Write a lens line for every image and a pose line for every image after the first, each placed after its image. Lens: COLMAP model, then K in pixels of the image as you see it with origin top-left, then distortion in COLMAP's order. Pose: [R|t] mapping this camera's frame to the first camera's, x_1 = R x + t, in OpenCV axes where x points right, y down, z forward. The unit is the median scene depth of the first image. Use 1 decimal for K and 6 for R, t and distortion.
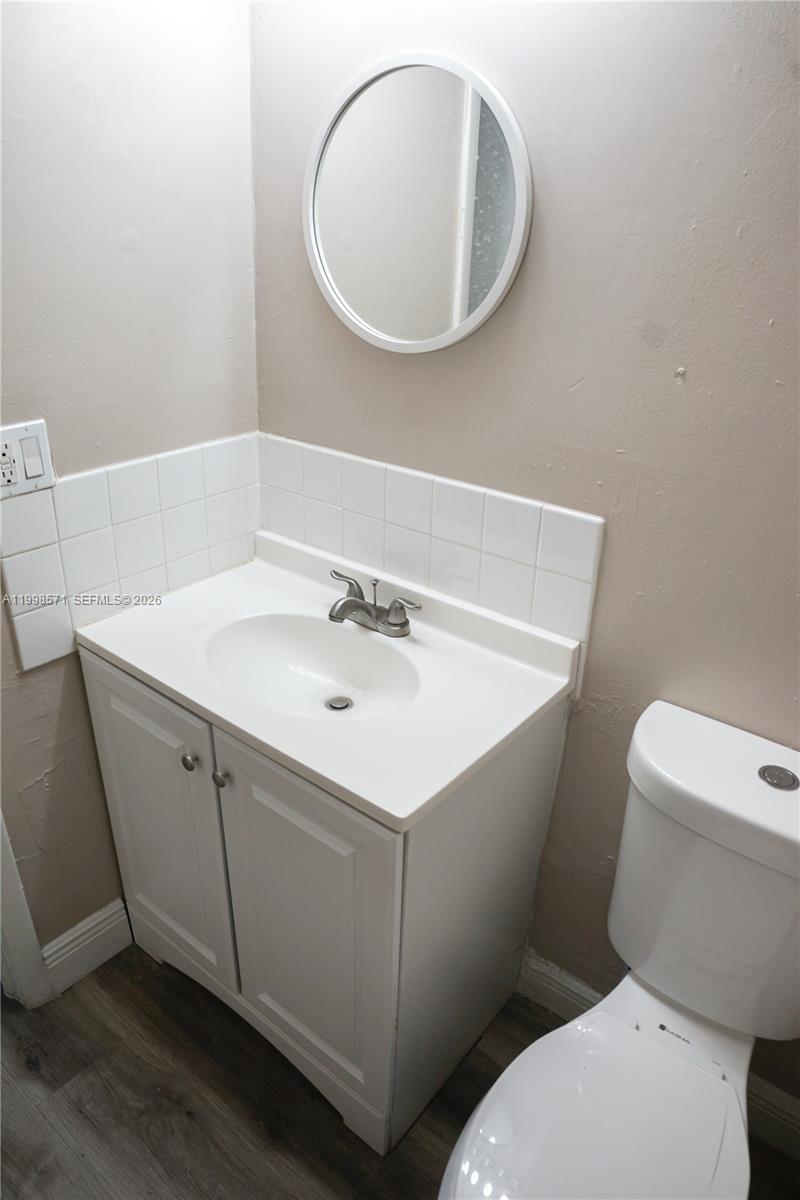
lens RADIAL K [[792.6, 0, 399.3], [0, 792.6, 595.4], [0, 0, 1]] dist [-0.130830, 0.039919]
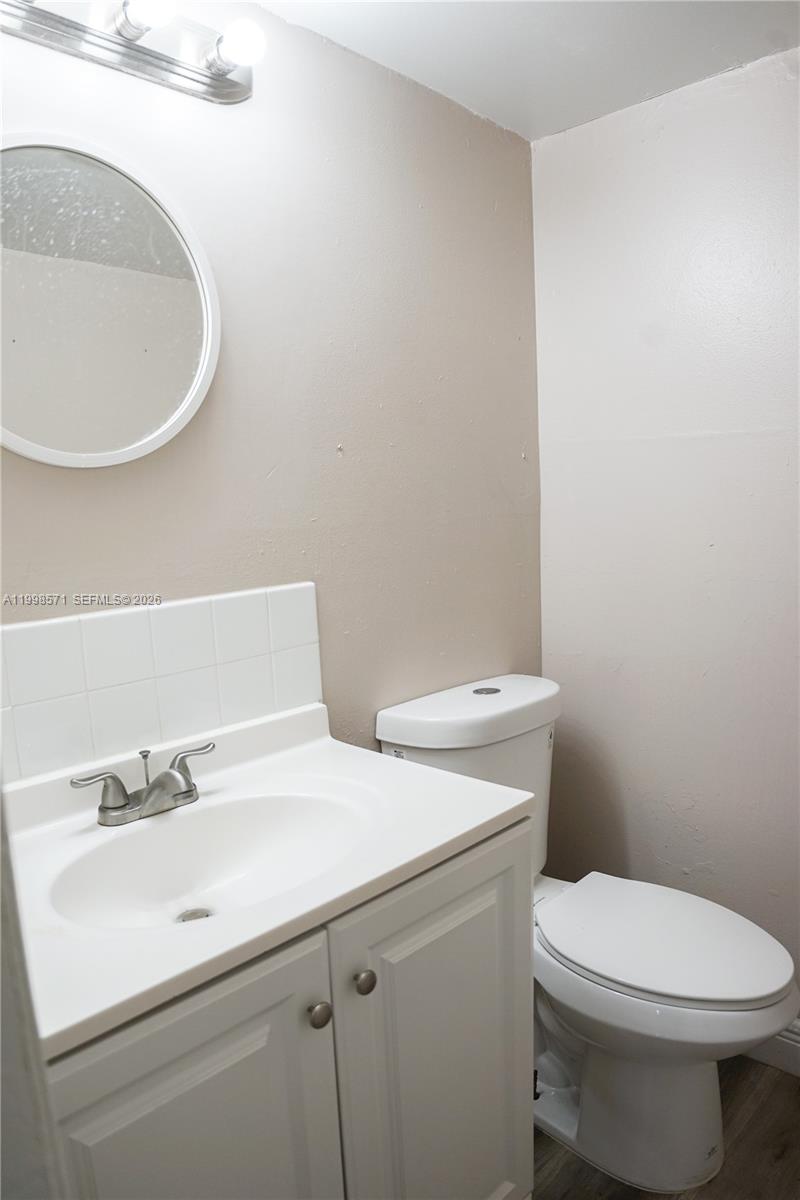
lens RADIAL K [[792.6, 0, 400.1], [0, 792.6, 601.3], [0, 0, 1]] dist [-0.130830, 0.039919]
pose [[0.108509, -0.167203, 0.979933, -0.870093], [0.468373, 0.878083, 0.097961, -0.126485], [-0.876842, 0.448345, 0.173593, 0.703036]]
